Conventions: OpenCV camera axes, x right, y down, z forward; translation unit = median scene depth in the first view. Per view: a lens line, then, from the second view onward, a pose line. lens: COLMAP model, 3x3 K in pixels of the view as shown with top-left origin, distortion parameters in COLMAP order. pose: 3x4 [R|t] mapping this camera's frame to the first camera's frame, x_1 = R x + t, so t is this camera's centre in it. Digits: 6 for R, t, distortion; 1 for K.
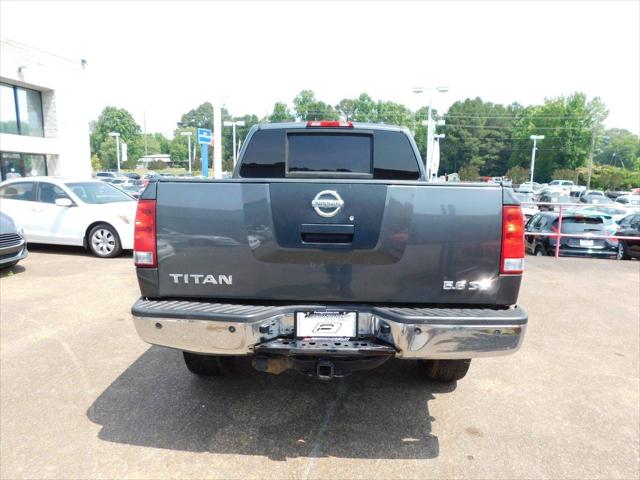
lens RADIAL K [[427.1, 0, 317.5], [0, 427.1, 239.7], [0, 0, 1]] dist [-0.076321, 0.066895]
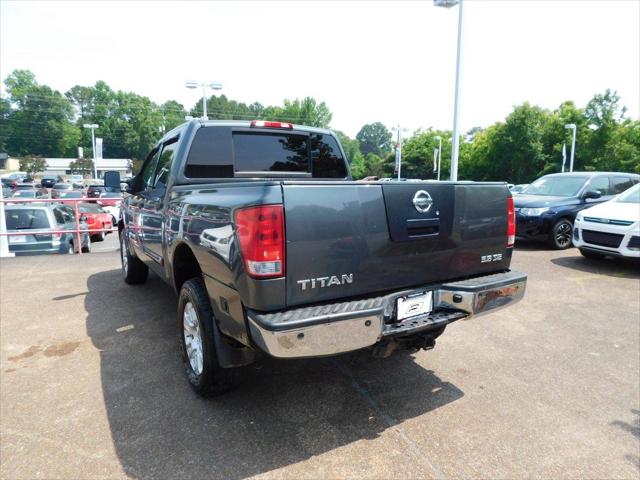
lens RADIAL K [[427.1, 0, 317.5], [0, 427.1, 239.7], [0, 0, 1]] dist [-0.076321, 0.066895]
pose [[0.839552, -0.091358, 0.535542, -0.455861], [0.085763, 0.995686, 0.035407, -0.024021], [-0.536467, 0.016203, 0.843766, 0.089025]]
